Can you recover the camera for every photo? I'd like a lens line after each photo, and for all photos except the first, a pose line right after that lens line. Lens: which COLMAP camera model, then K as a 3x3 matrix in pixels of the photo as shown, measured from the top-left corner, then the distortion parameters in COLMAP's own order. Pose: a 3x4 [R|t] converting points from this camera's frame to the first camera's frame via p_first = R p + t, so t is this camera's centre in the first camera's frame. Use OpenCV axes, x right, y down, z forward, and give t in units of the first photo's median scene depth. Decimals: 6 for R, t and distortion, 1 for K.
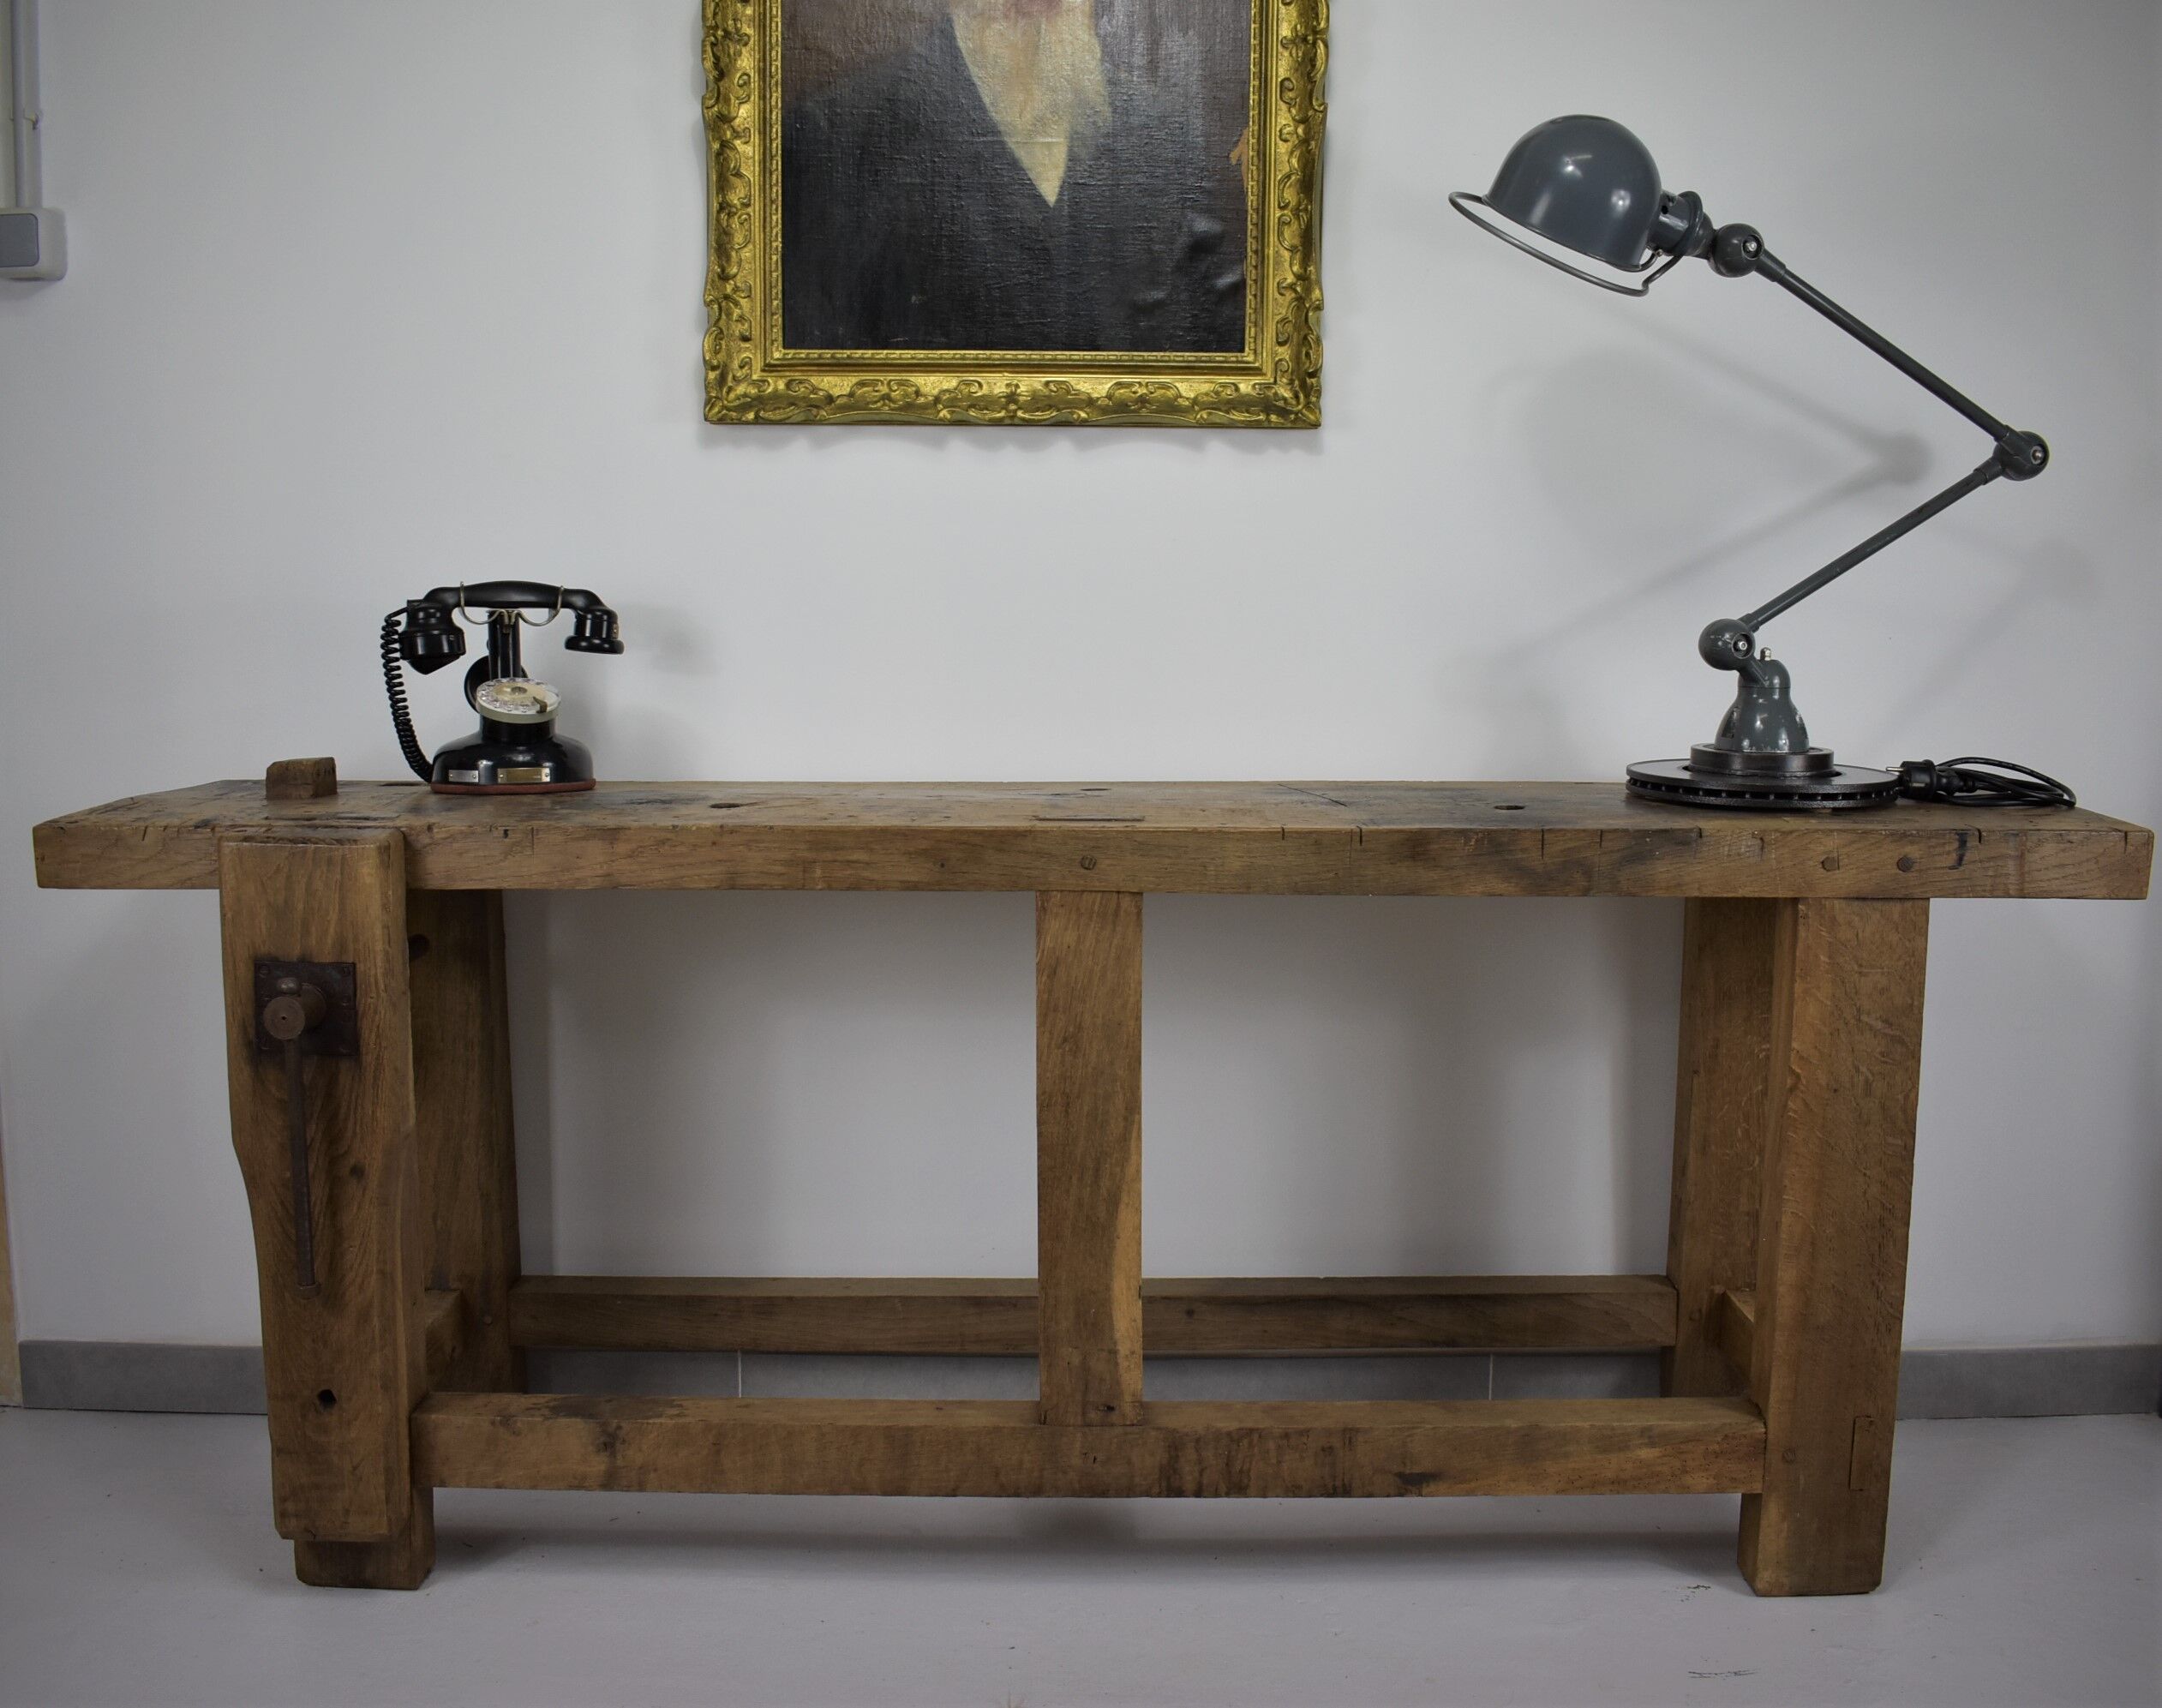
lens RADIAL K [[2087.0, 0, 1075.0], [0, 2087.0, 857.6], [0, 0, 1]] dist [-0.081816, 0.000000]
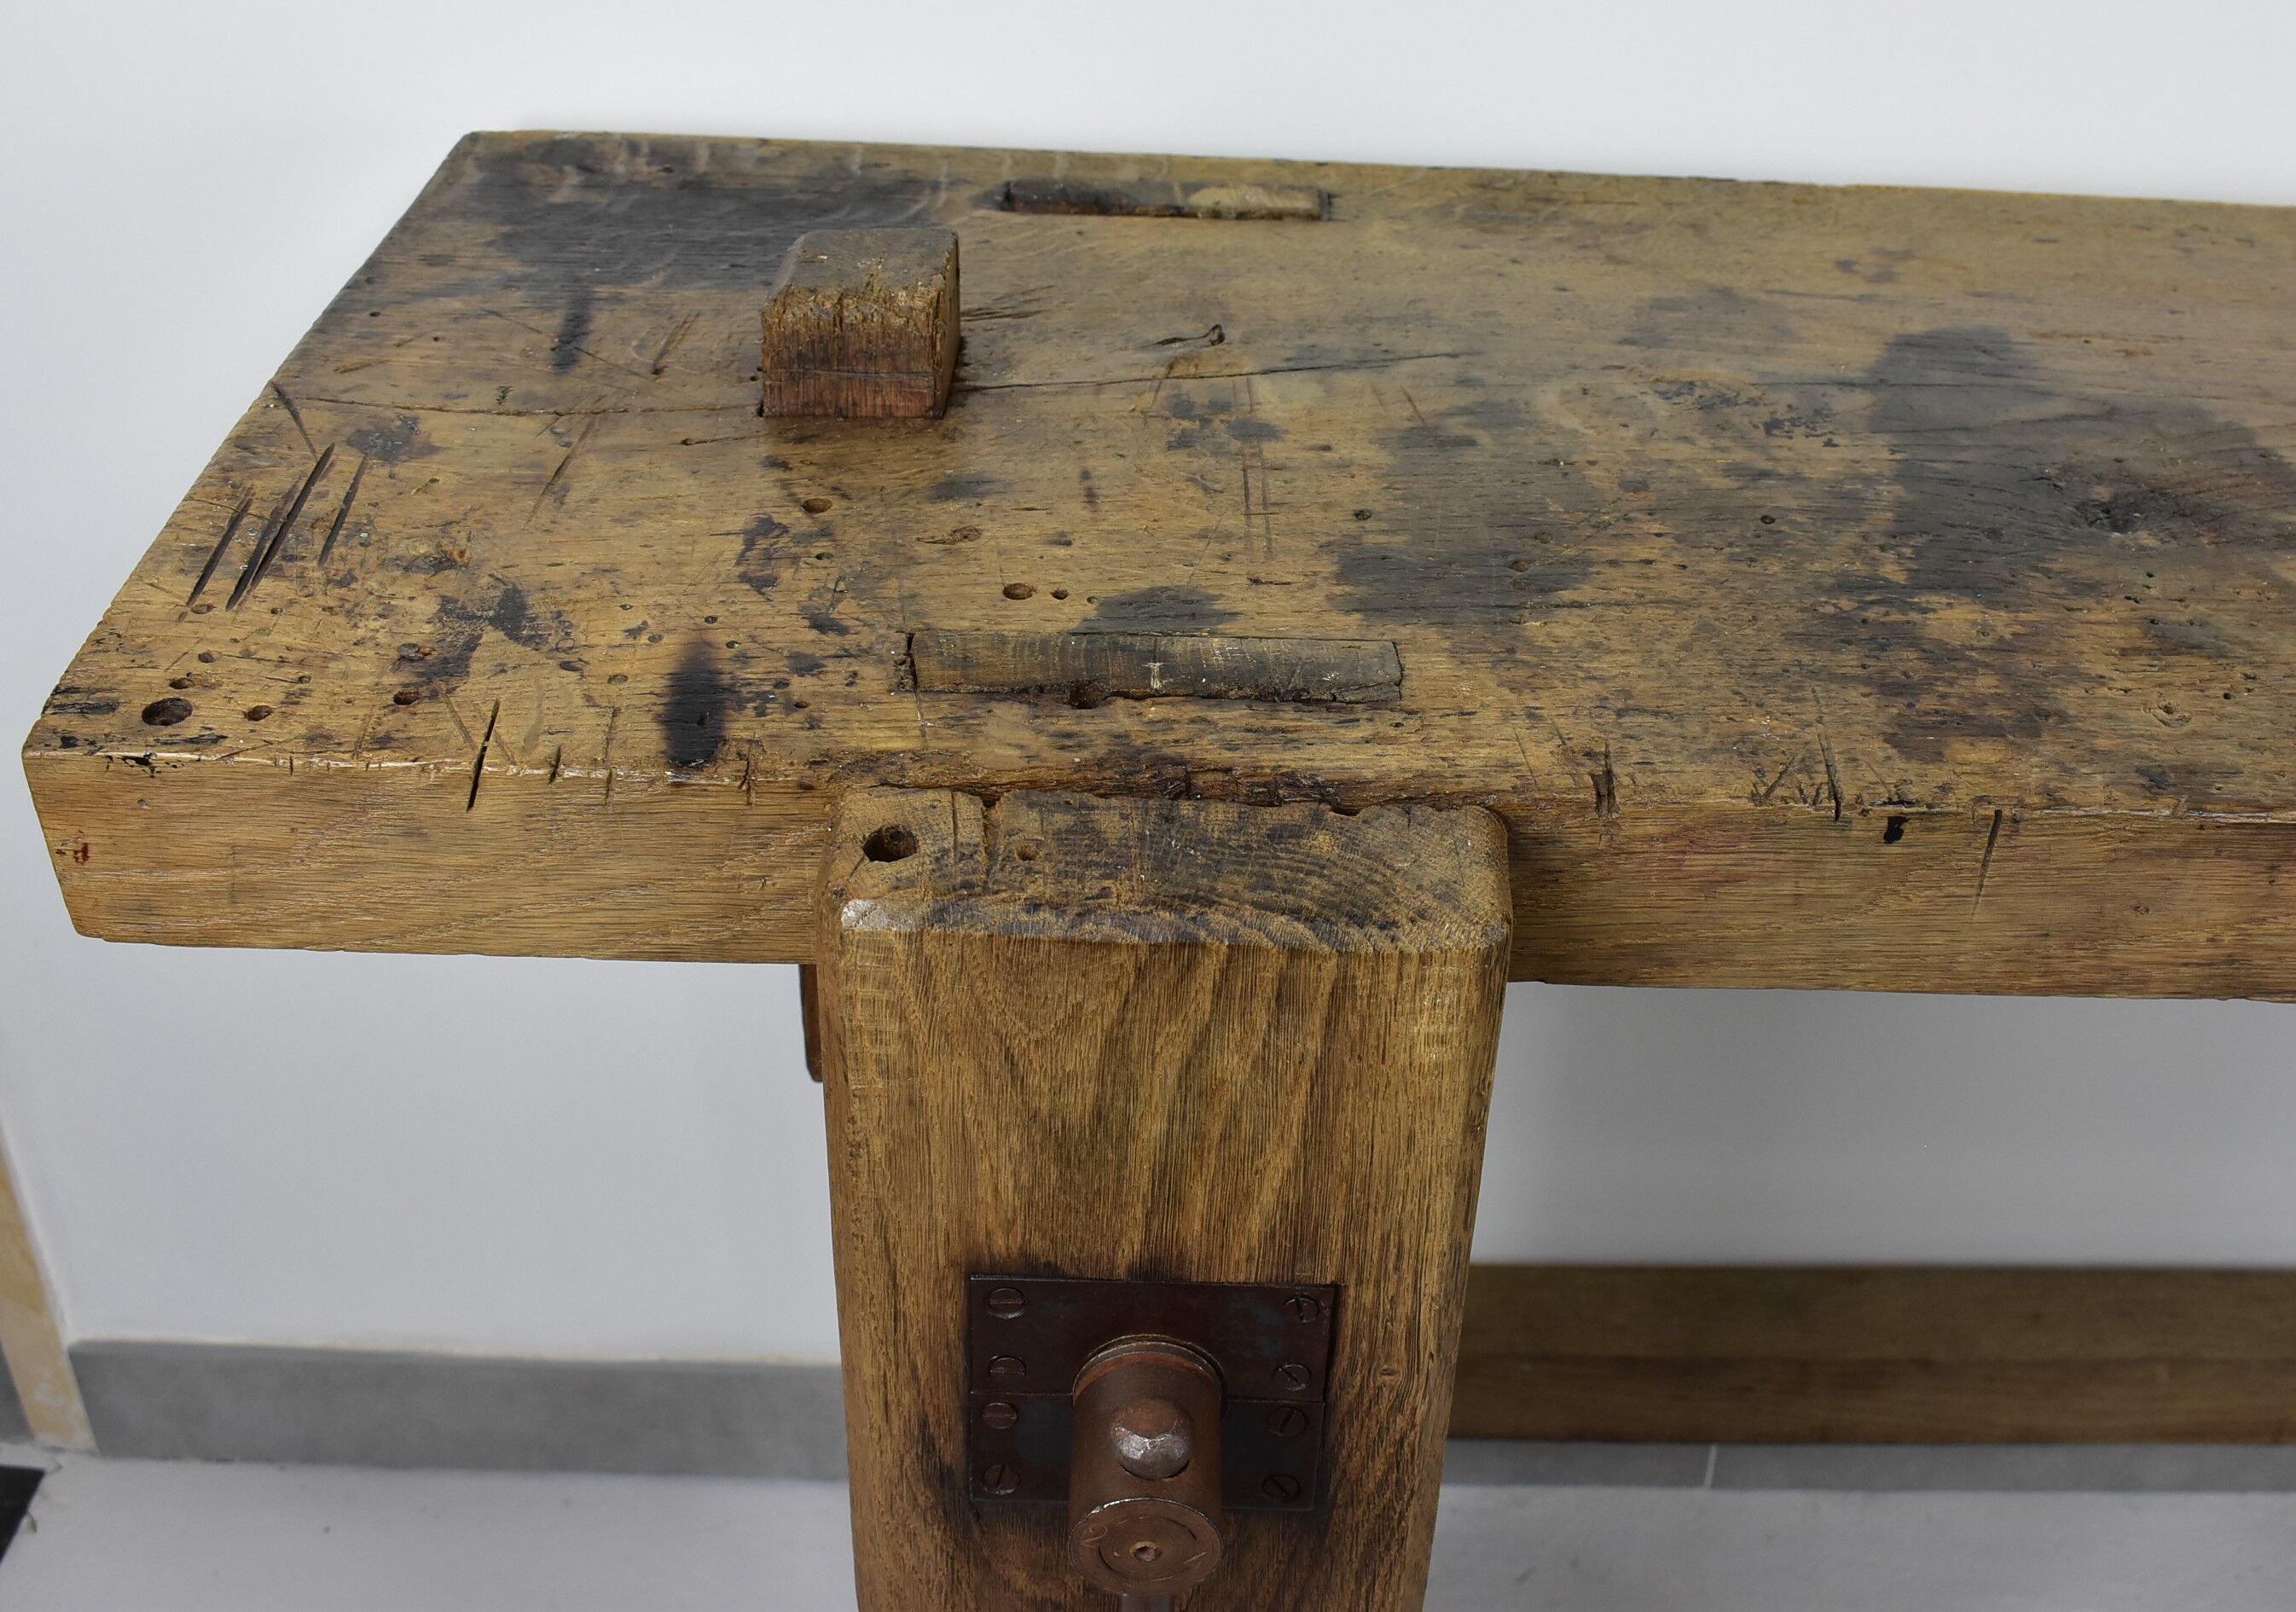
lens RADIAL K [[2561.4, 0, 1217.2], [0, 2561.4, 819.0], [0, 0, 1]] dist [-0.029042, 0.000000]
pose [[0.999215, 0.014916, 0.036689, -0.376316], [-0.030359, 0.883368, 0.467696, -0.164065], [-0.025434, -0.468443, 0.883128, 0.720198]]
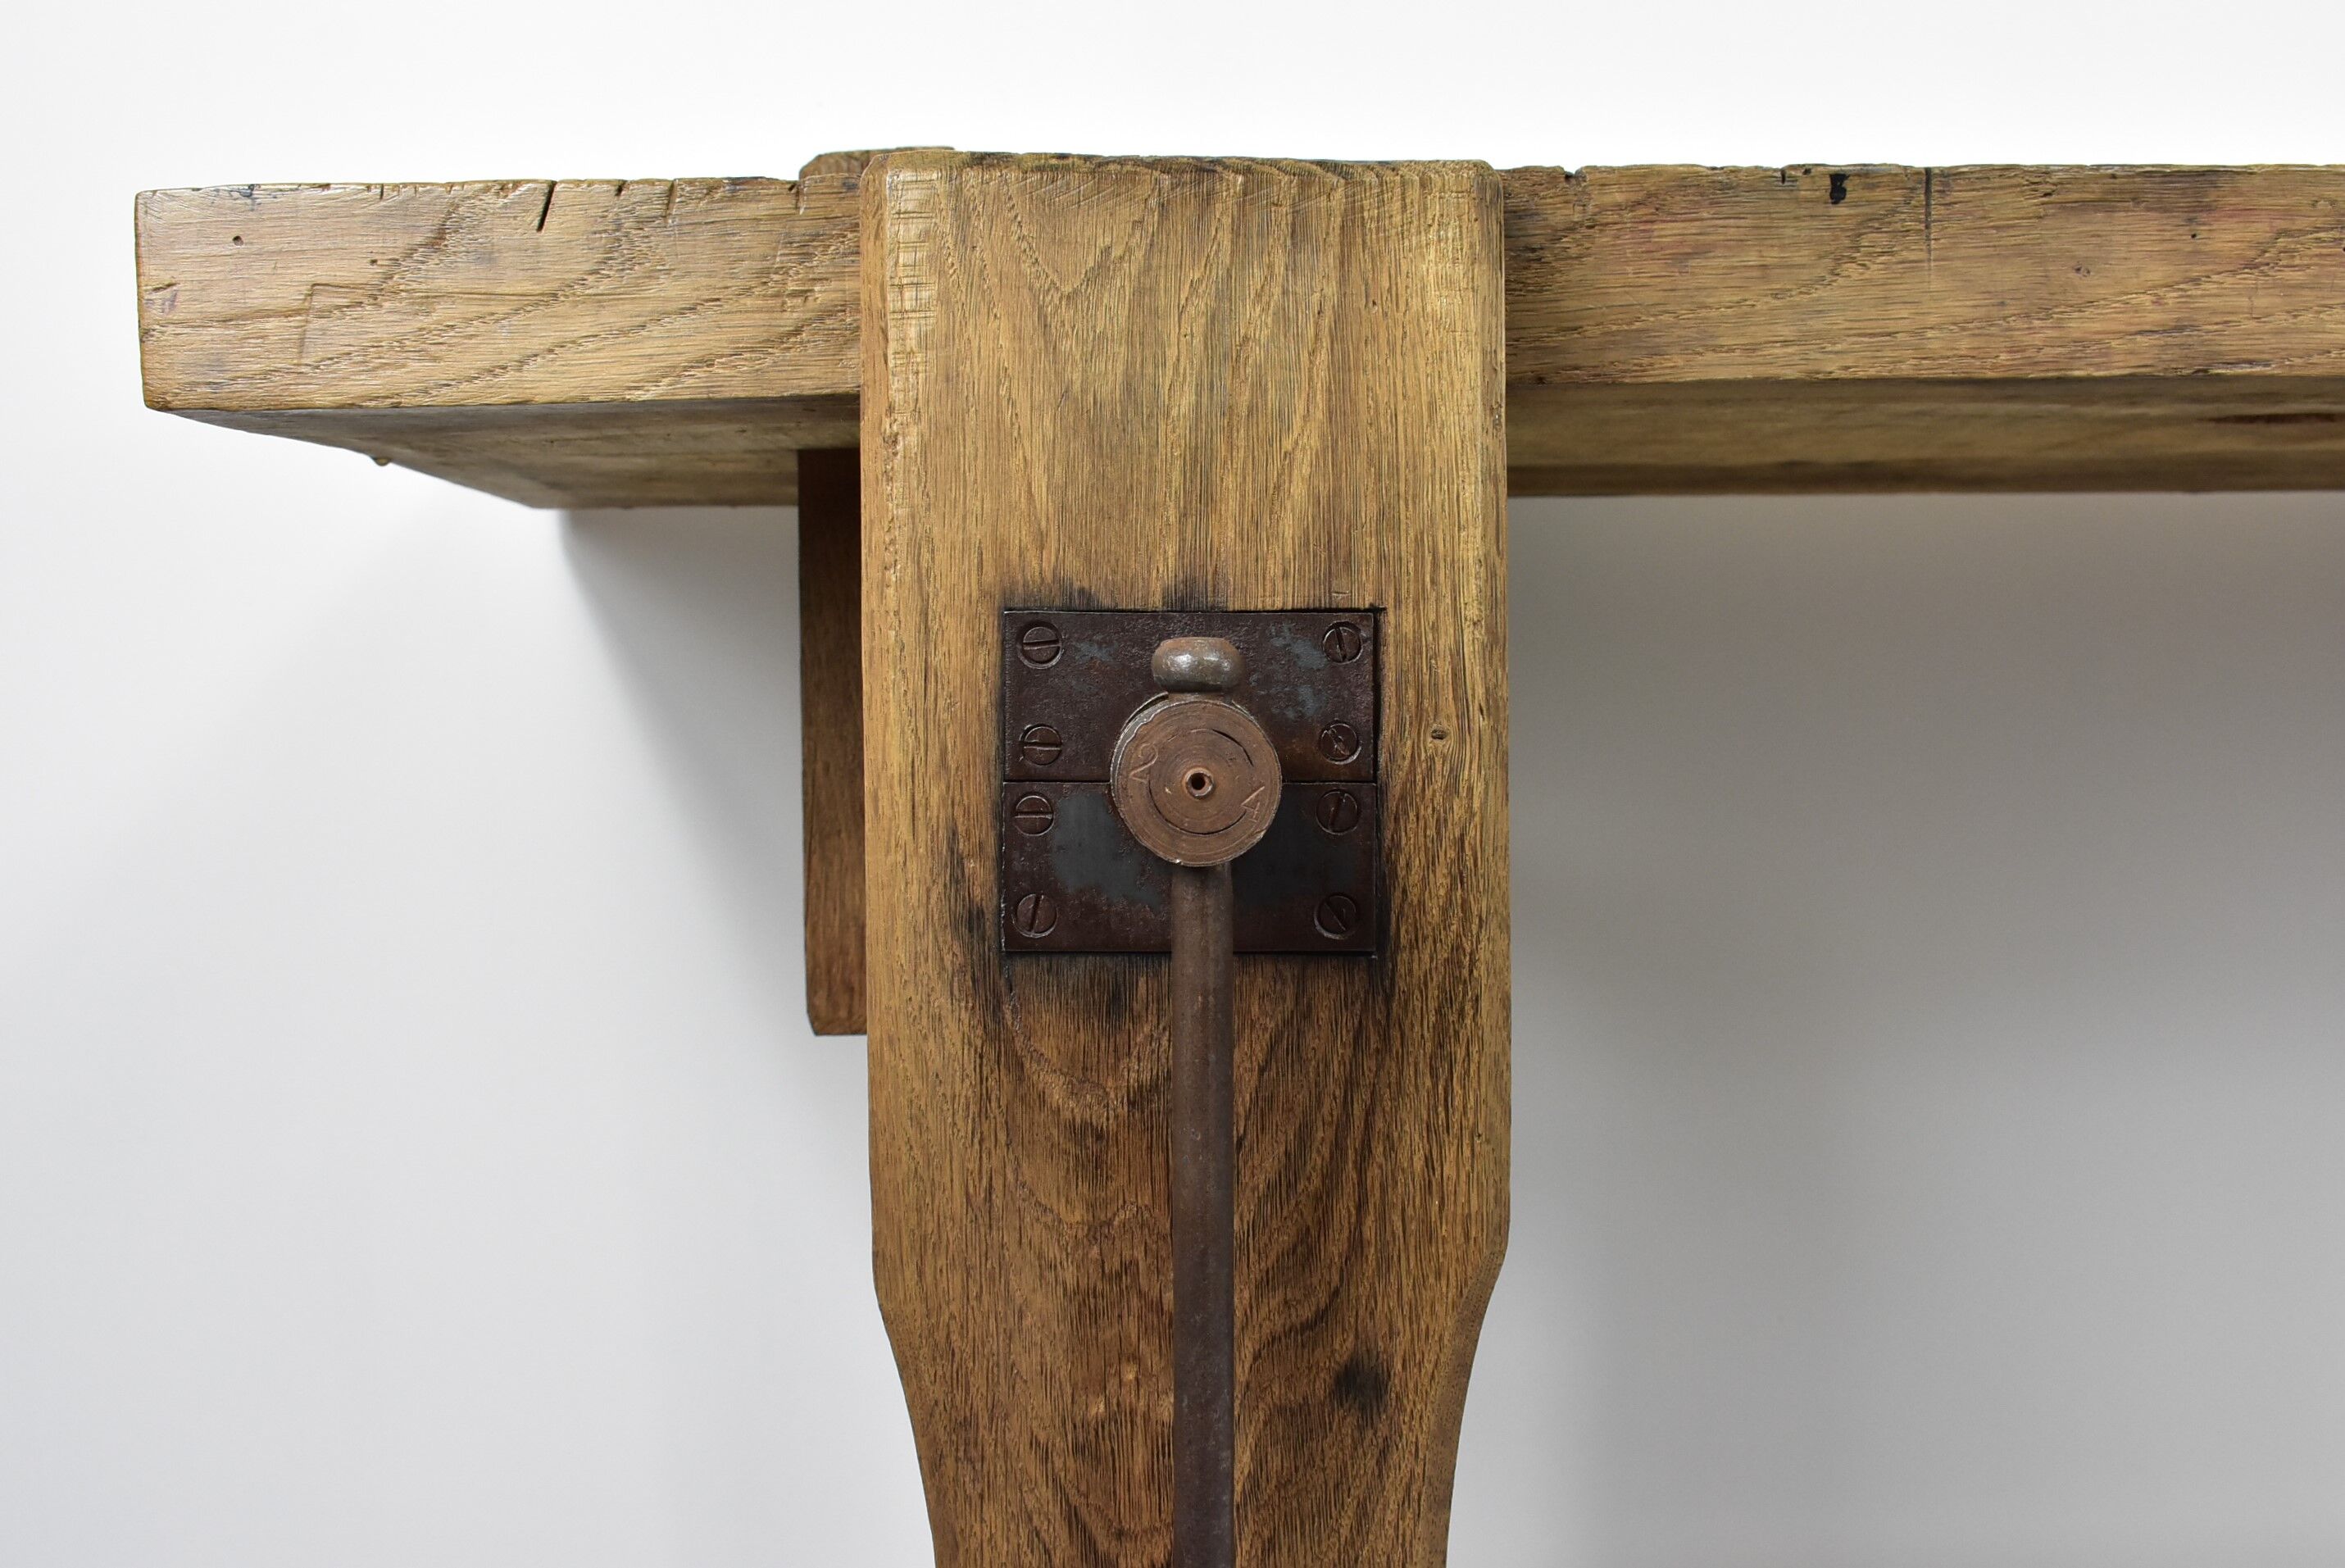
lens RADIAL K [[2543.5, 0, 1168.9], [0, 2543.5, 786.4], [0, 0, 1]] dist [-0.022092, 0.000000]
pose [[0.998741, -0.016859, 0.047254, -0.390269], [0.021577, 0.994634, -0.101180, 0.107349], [-0.045294, 0.102073, 0.993745, 0.663490]]
